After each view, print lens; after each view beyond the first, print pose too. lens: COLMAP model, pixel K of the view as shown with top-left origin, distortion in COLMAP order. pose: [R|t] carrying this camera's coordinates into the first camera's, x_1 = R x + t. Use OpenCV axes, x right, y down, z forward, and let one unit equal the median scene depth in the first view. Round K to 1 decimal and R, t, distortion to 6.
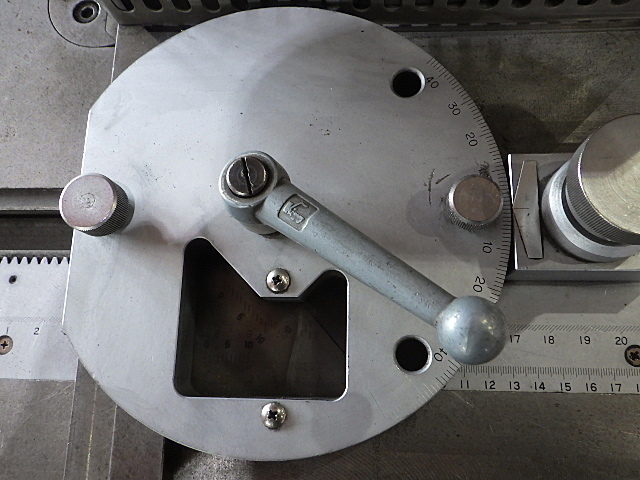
lens RADIAL K [[526.5, 0, 320.0], [0, 526.5, 240.0], [0, 0, 1]] dist [0.002090, -0.003605]
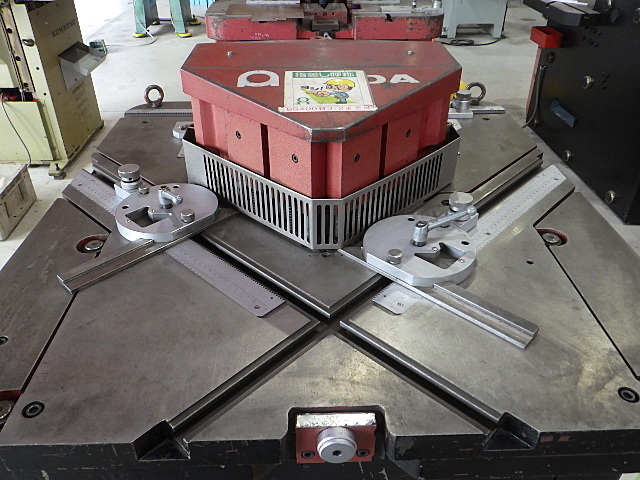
lens RADIAL K [[526.5, 0, 320.0], [0, 526.5, 240.0], [0, 0, 1]] dist [0.002090, -0.003605]
pose [[0.670234, -0.340337, 0.659513, -3.131429], [0.704786, 0.570297, -0.421946, 1.057723], [-0.232514, 0.747618, 0.622097, -1.340943]]
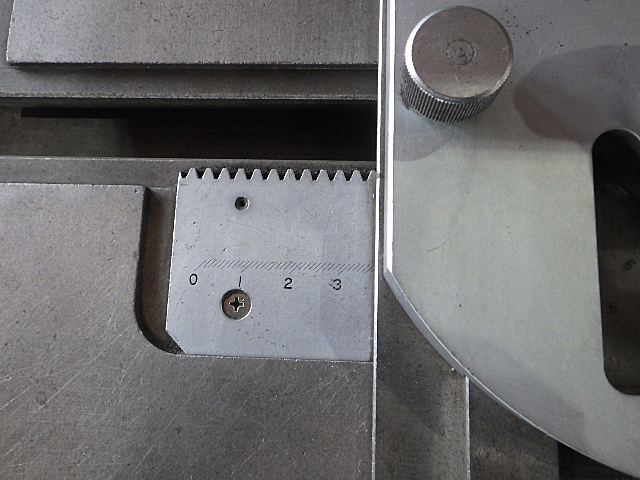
lens RADIAL K [[526.5, 0, 320.0], [0, 526.5, 240.0], [0, 0, 1]] dist [0.002090, -0.003605]
pose [[0.999445, 0.019860, 0.026727, -0.531655], [-0.021309, 0.998255, 0.055073, 0.086975], [-0.025586, -0.055612, 0.998125, 0.375858]]
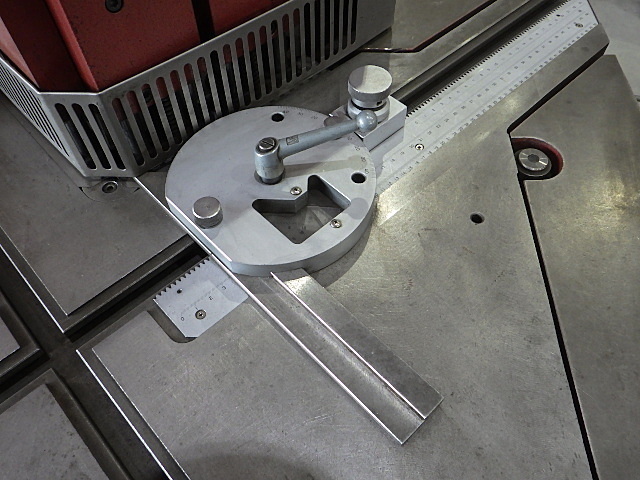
lens RADIAL K [[526.5, 0, 320.0], [0, 526.5, 240.0], [0, 0, 1]] dist [0.002090, -0.003605]
pose [[0.710697, -0.528894, 0.463876, -1.038435], [0.670265, 0.709337, -0.218142, 0.702213], [-0.213671, 0.465953, 0.858623, -0.770427]]
